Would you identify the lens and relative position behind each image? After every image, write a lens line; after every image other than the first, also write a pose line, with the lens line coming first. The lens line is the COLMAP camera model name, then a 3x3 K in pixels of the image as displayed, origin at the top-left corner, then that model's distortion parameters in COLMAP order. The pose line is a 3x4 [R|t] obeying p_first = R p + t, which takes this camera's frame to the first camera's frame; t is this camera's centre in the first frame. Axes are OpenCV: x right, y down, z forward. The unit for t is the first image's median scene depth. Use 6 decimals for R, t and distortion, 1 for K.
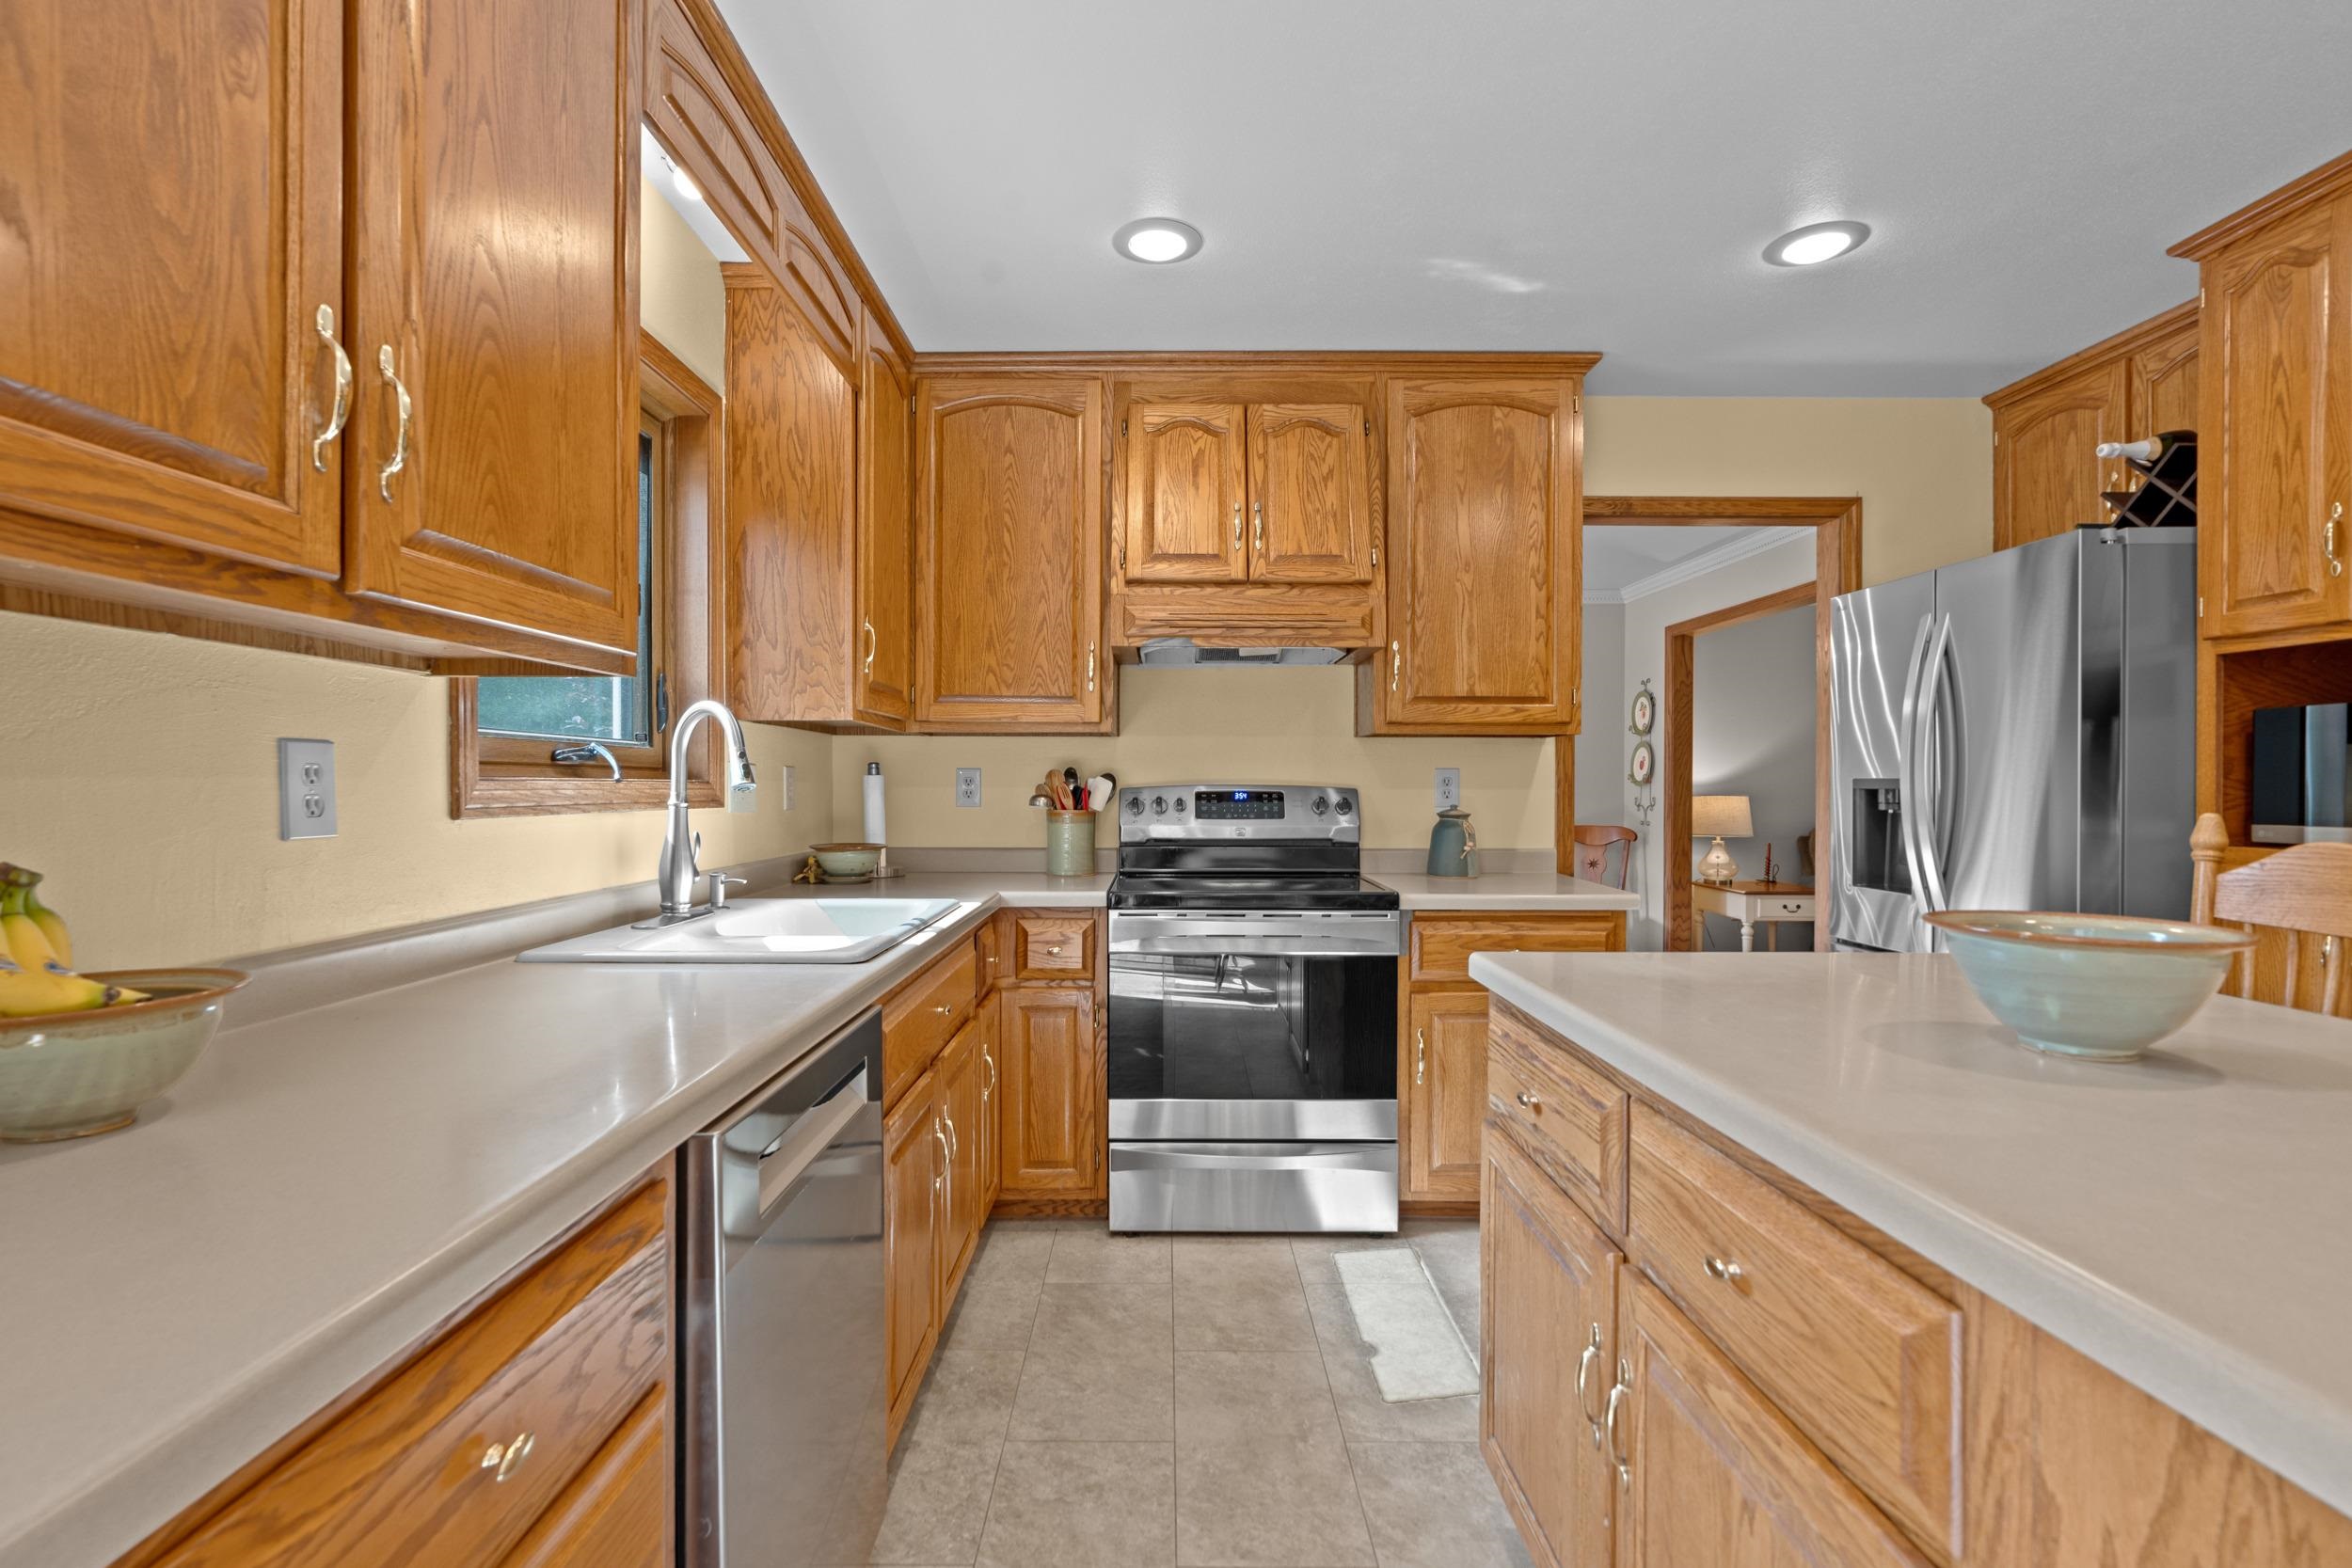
lens RADIAL K [[1067.5, 0, 1165.3], [0, 1067.5, 792.3], [0, 0, 1]] dist [-0.011014, 0.004207]
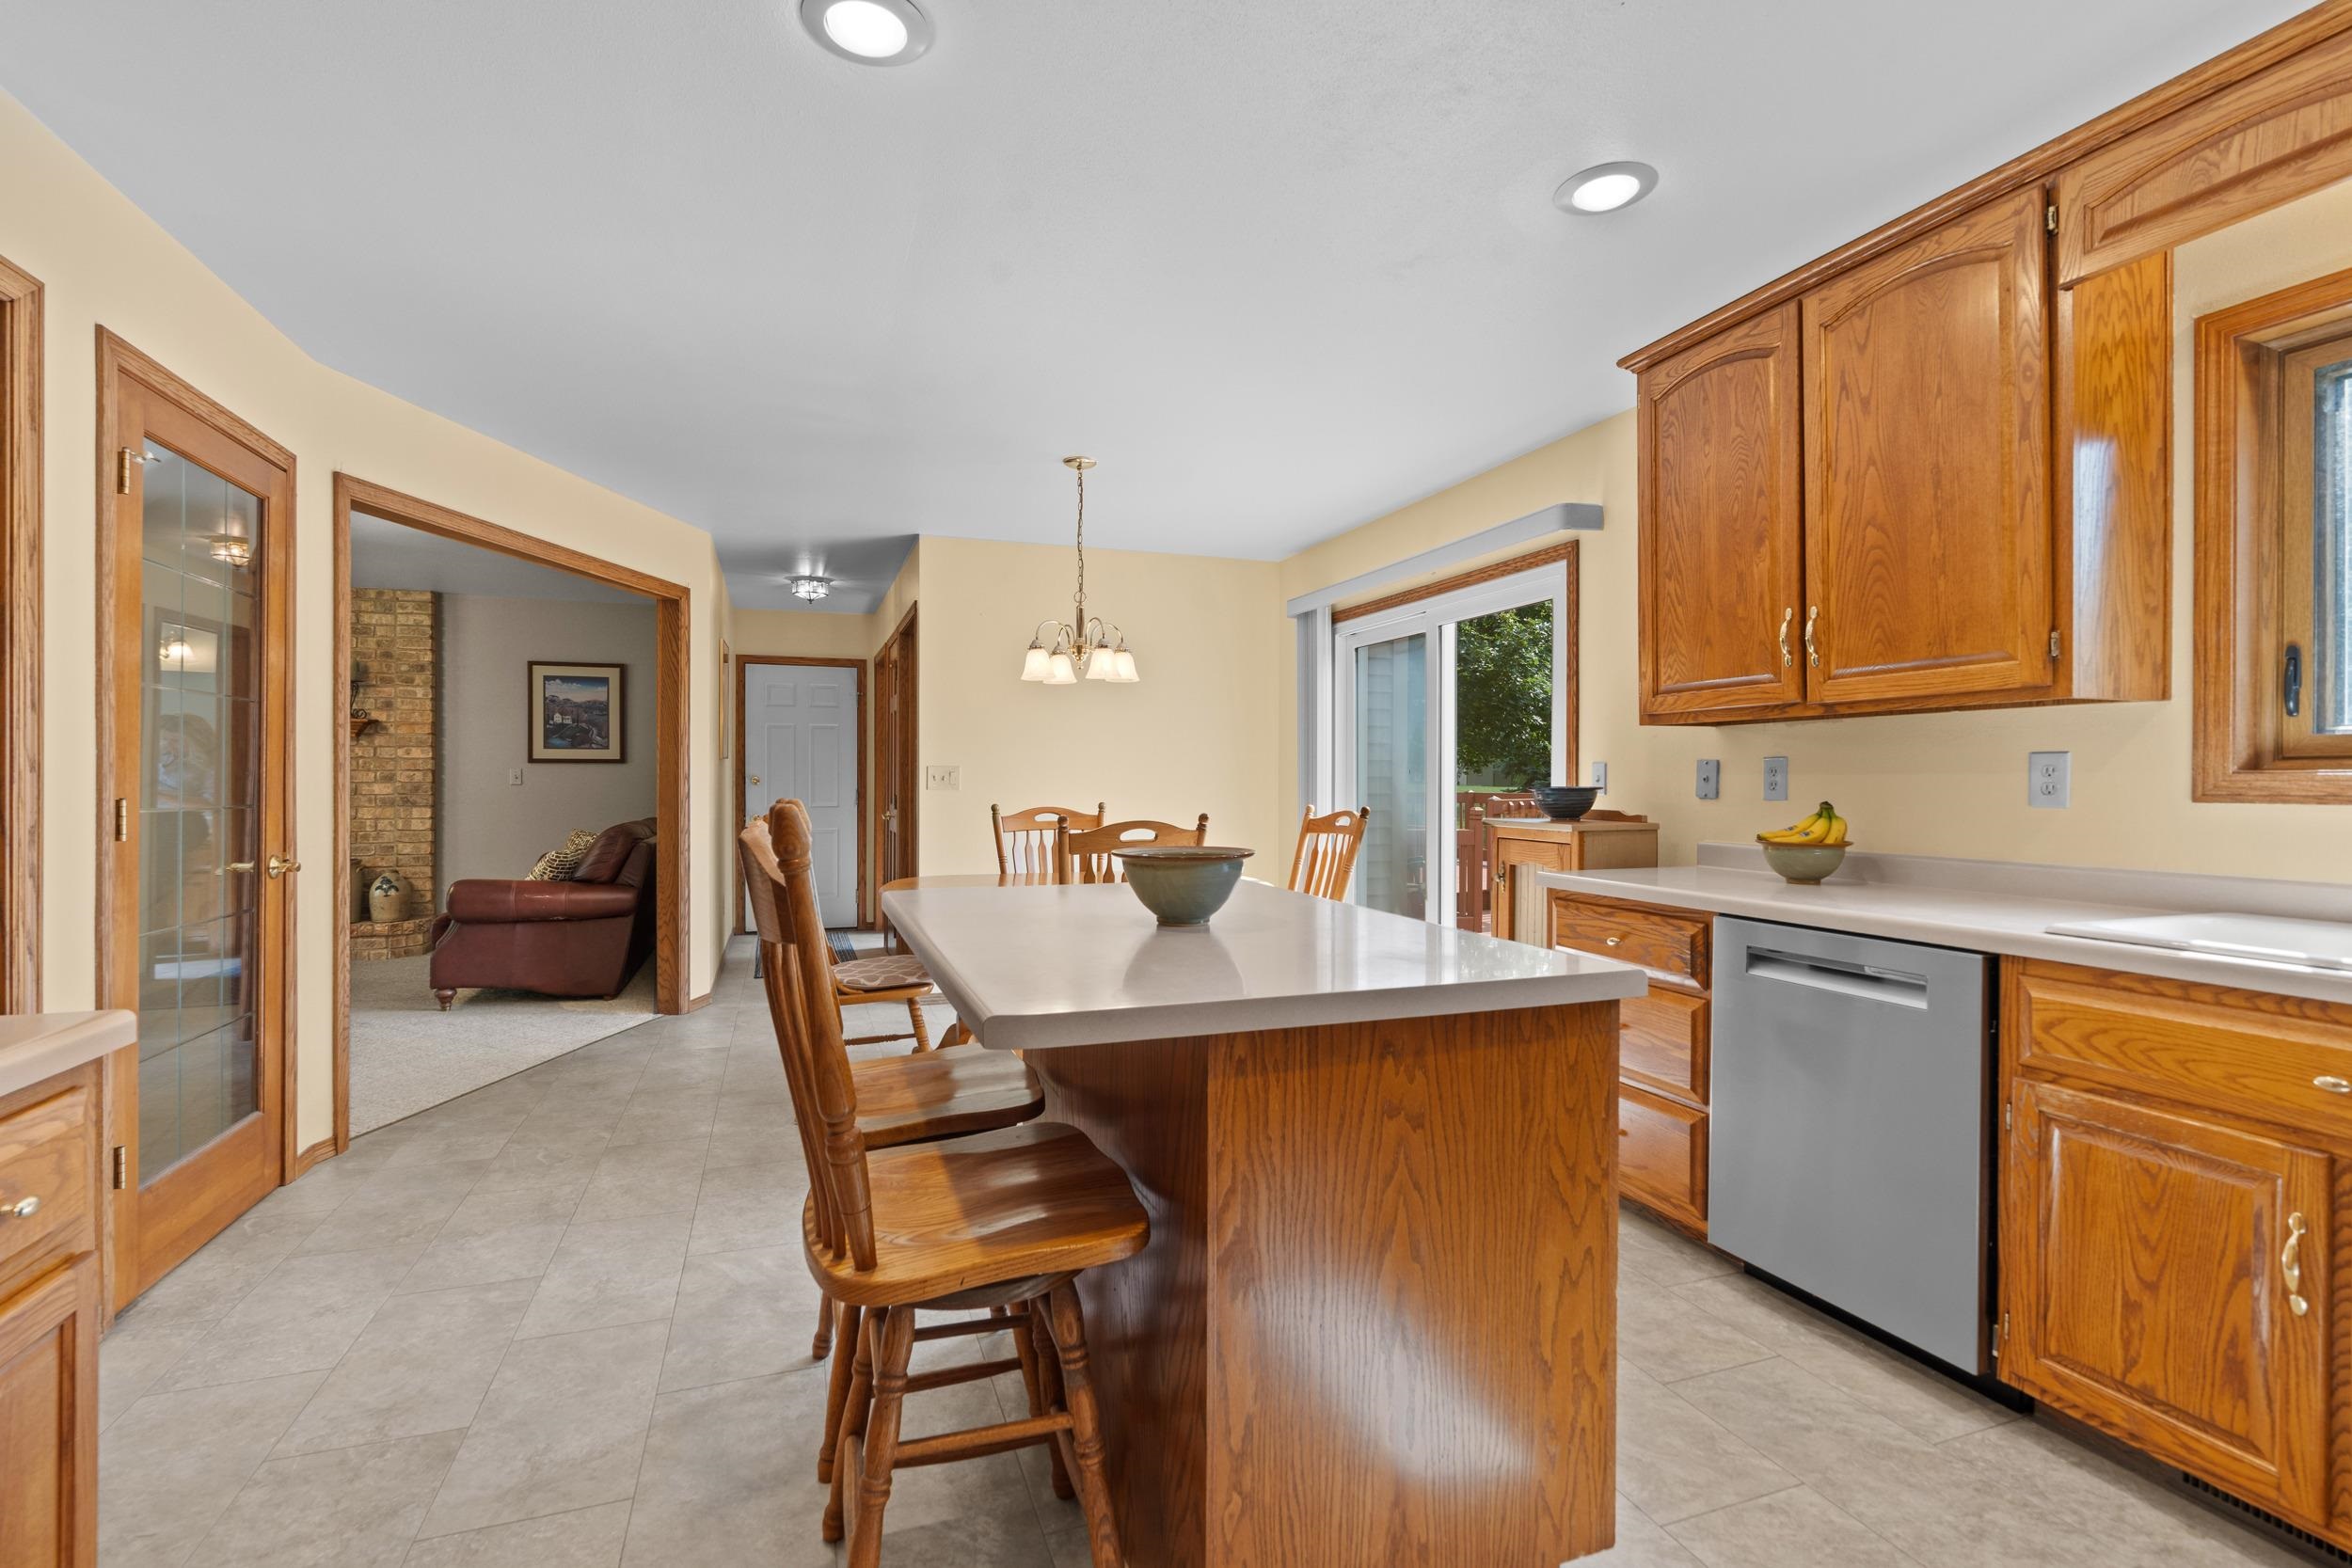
lens RADIAL K [[1067.5, 0, 1160.7], [0, 1067.5, 784.2], [0, 0, 1]] dist [-0.011014, 0.004207]
pose [[-0.944427, -0.002191, -0.328715, 0.524699], [-0.006411, 0.999910, 0.011754, -0.002319], [0.328659, 0.013208, -0.944356, 0.947316]]
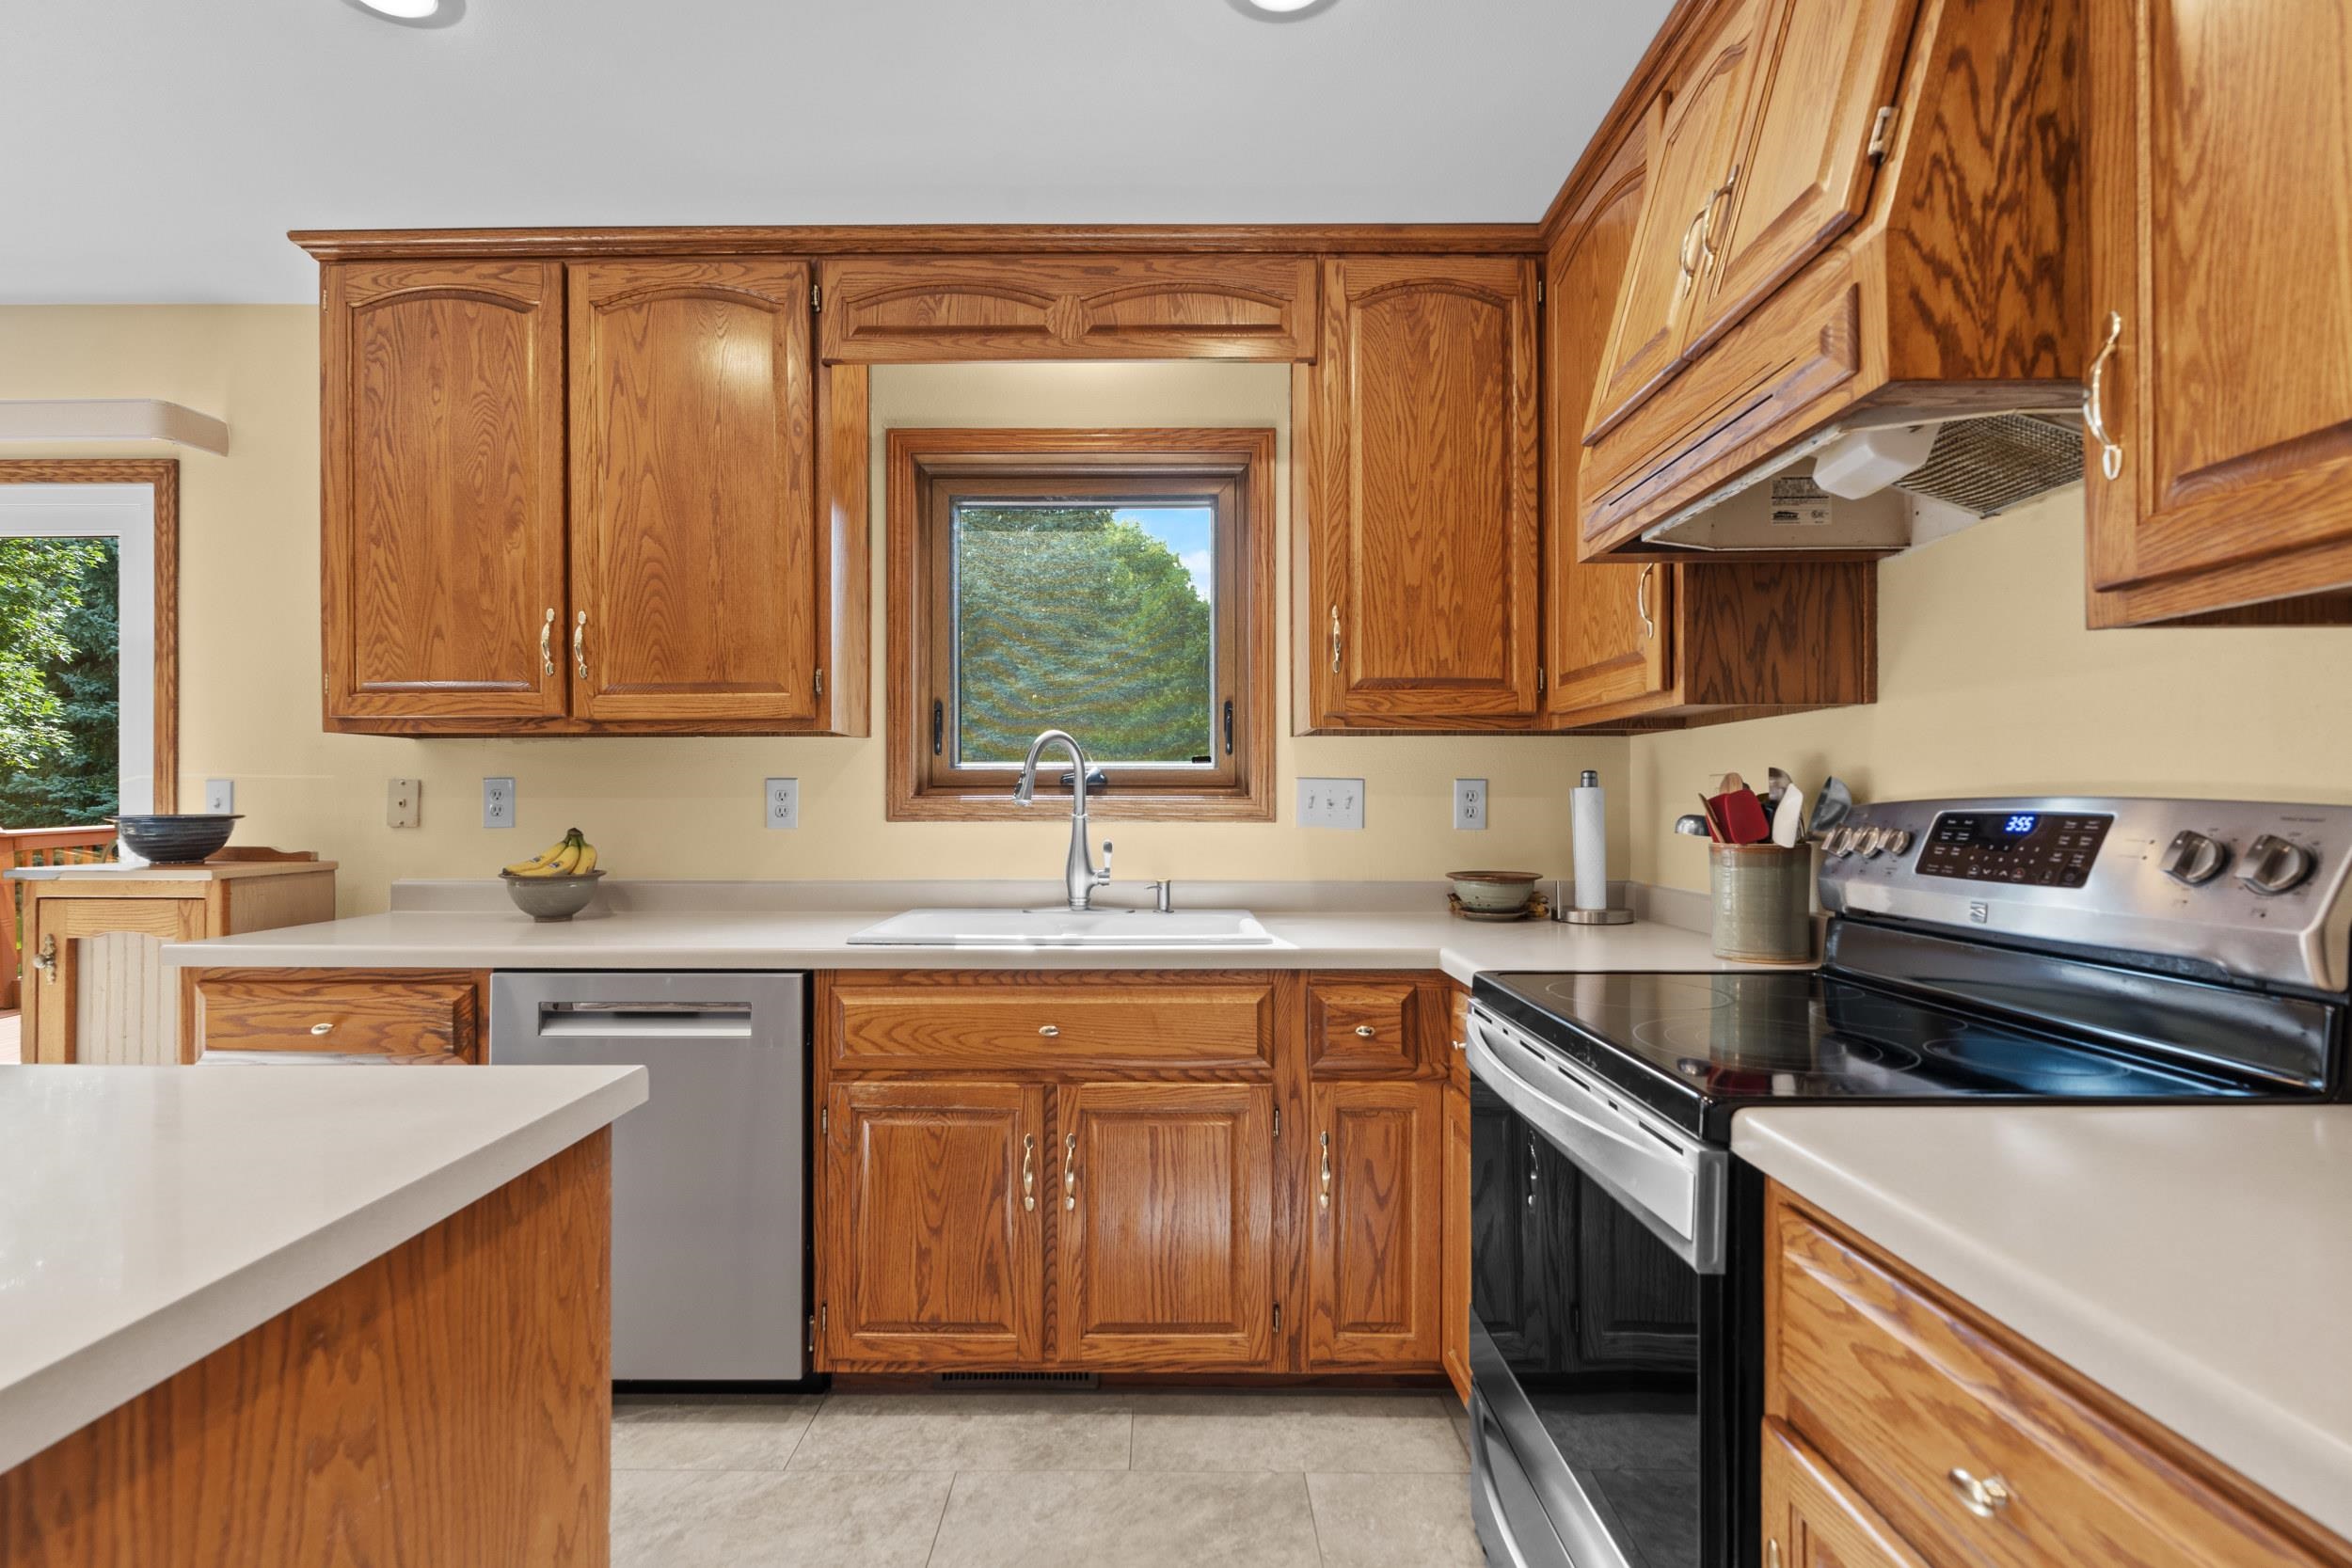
lens RADIAL K [[1067.5, 0, 1163.8], [0, 1067.5, 799.7], [0, 0, 1]] dist [-0.011014, 0.004207]
pose [[-0.005557, -0.004325, -0.999975, 0.514023], [-0.007419, 0.999963, -0.004284, -0.002252], [0.999957, 0.007395, -0.005589, 0.740305]]
